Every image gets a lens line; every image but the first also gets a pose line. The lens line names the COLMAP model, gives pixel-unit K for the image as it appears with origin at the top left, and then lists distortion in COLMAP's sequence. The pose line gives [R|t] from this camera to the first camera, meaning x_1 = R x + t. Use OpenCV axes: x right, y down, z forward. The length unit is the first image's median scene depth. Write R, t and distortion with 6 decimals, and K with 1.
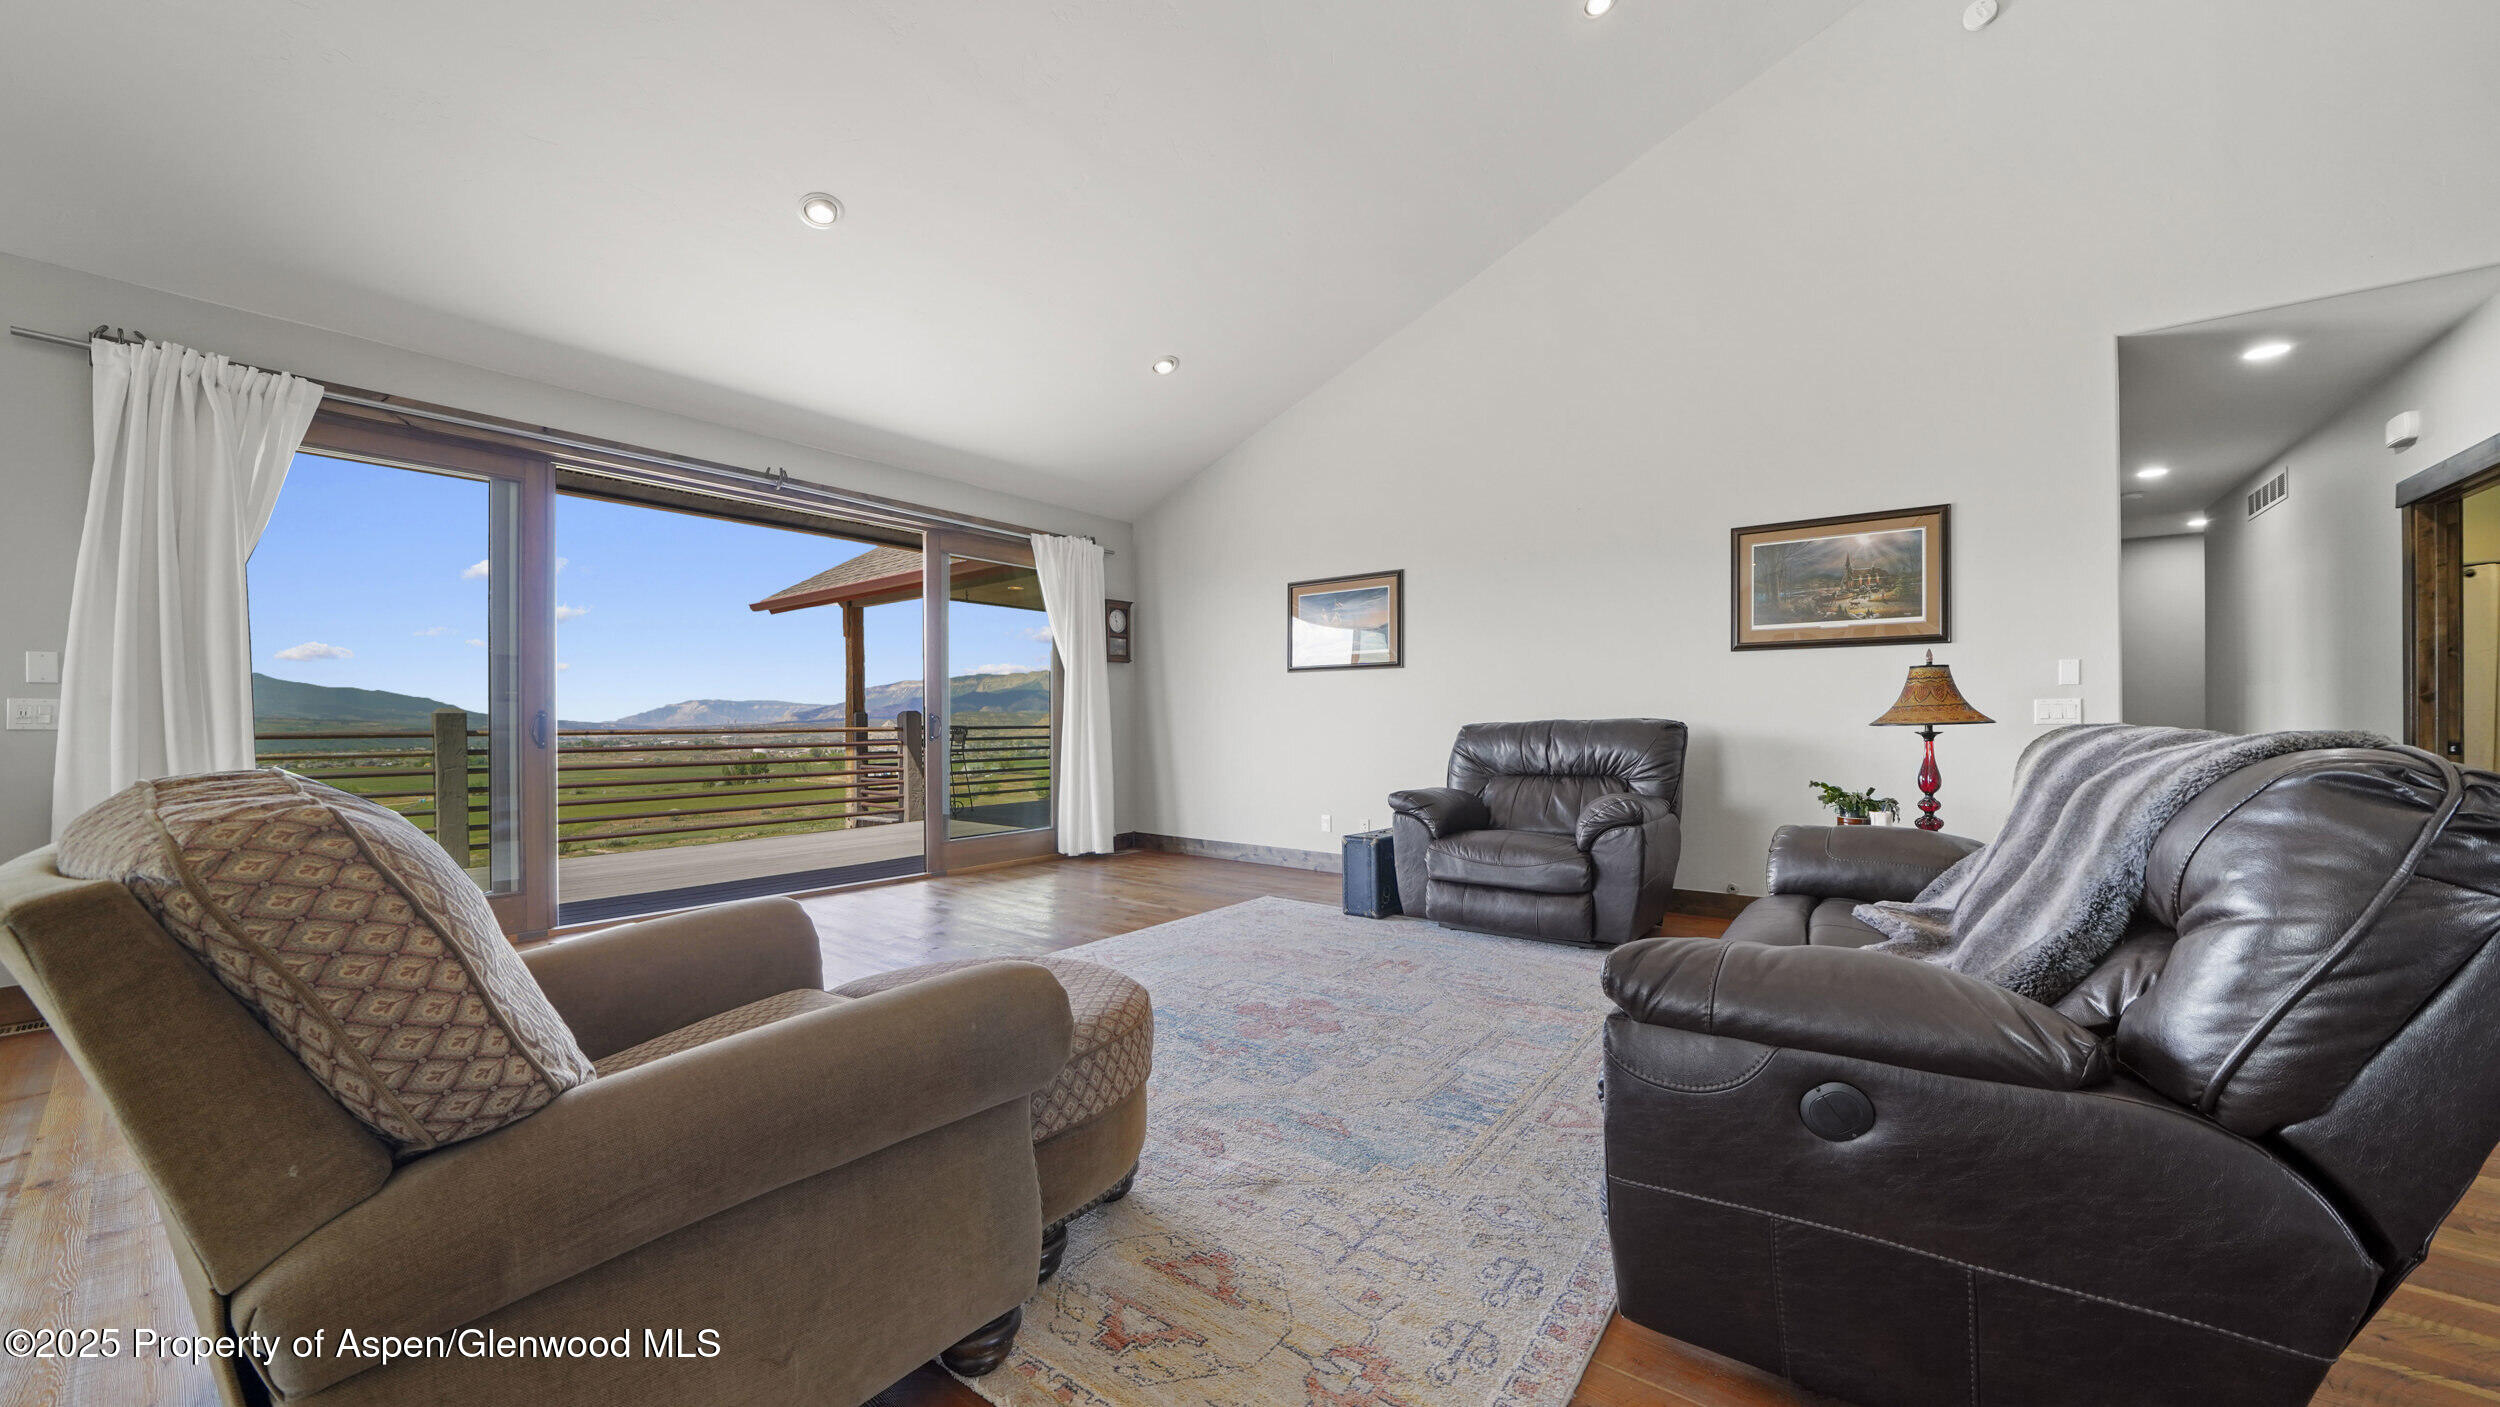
lens RADIAL K [[904.7, 0, 1255.6], [0, 904.7, 721.9], [0, 0, 1]] dist [-0.000203, -0.000027]
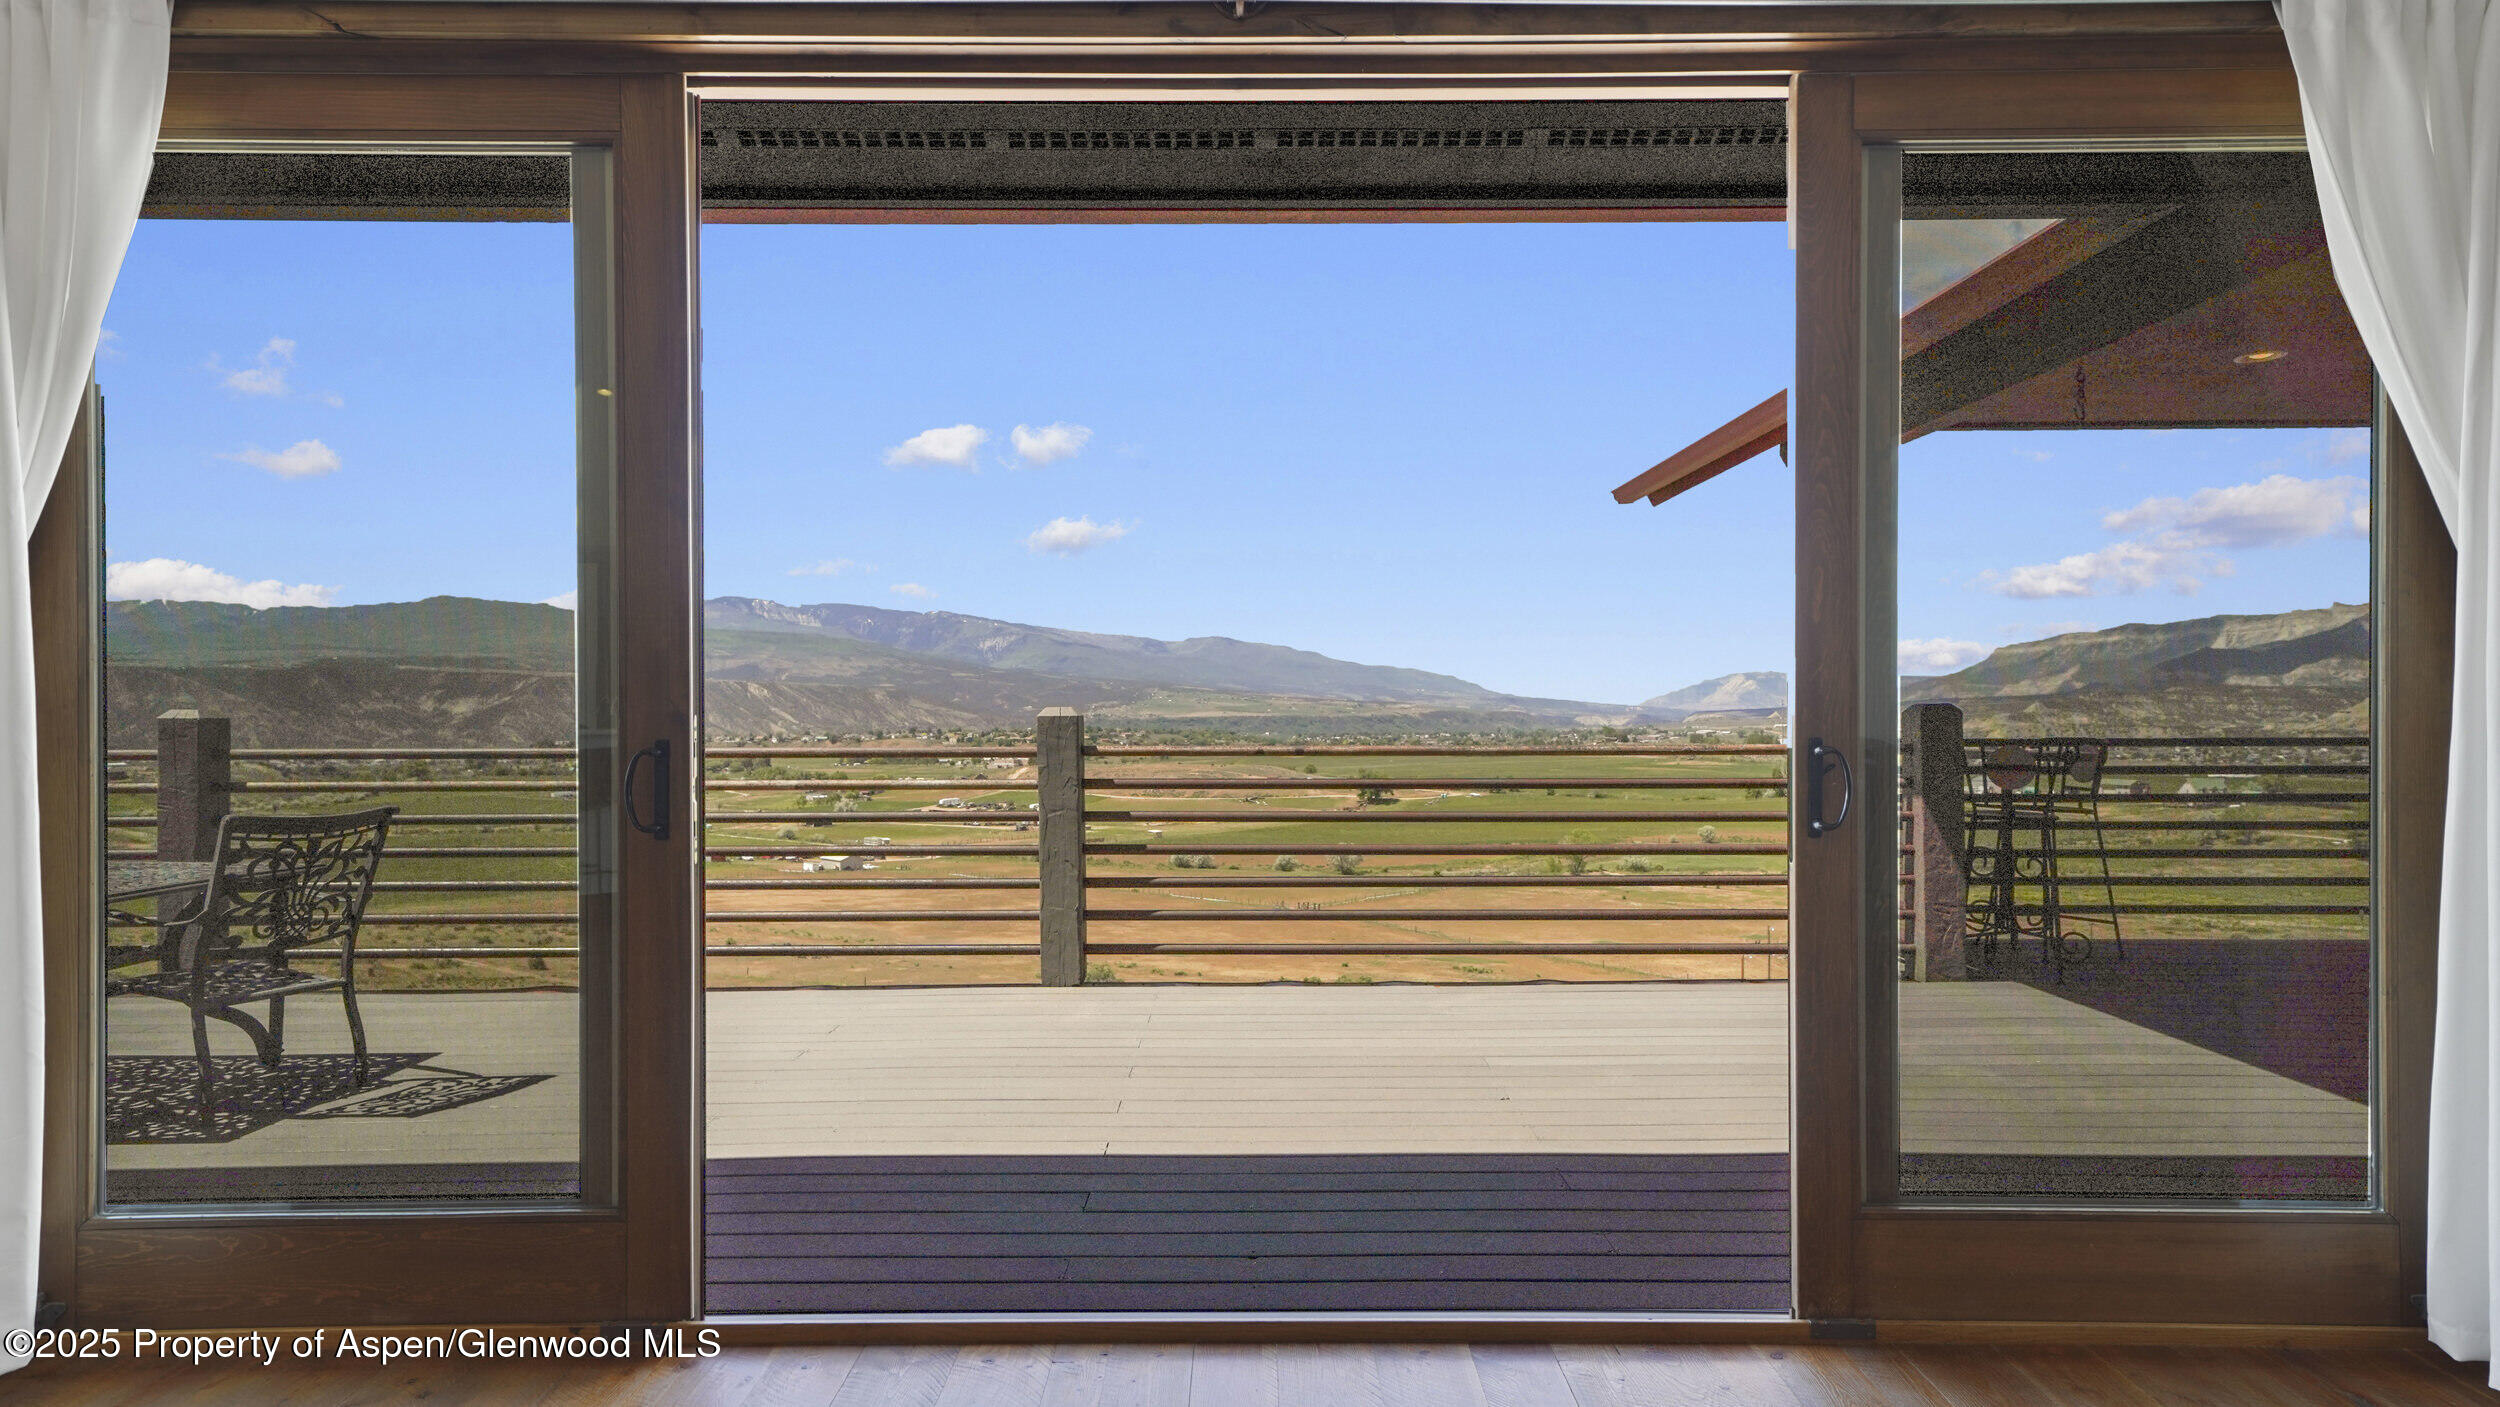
lens RADIAL K [[1287.0, 0, 1250.0], [0, 1287.0, 703.5], [0, 0, 1]] dist [0.002148, 0.000662]
pose [[0.585375, 0.002185, -0.810760, -0.083009], [0.000240, 0.999996, 0.002868, -0.011333], [0.810763, -0.001873, 0.585372, 0.370197]]
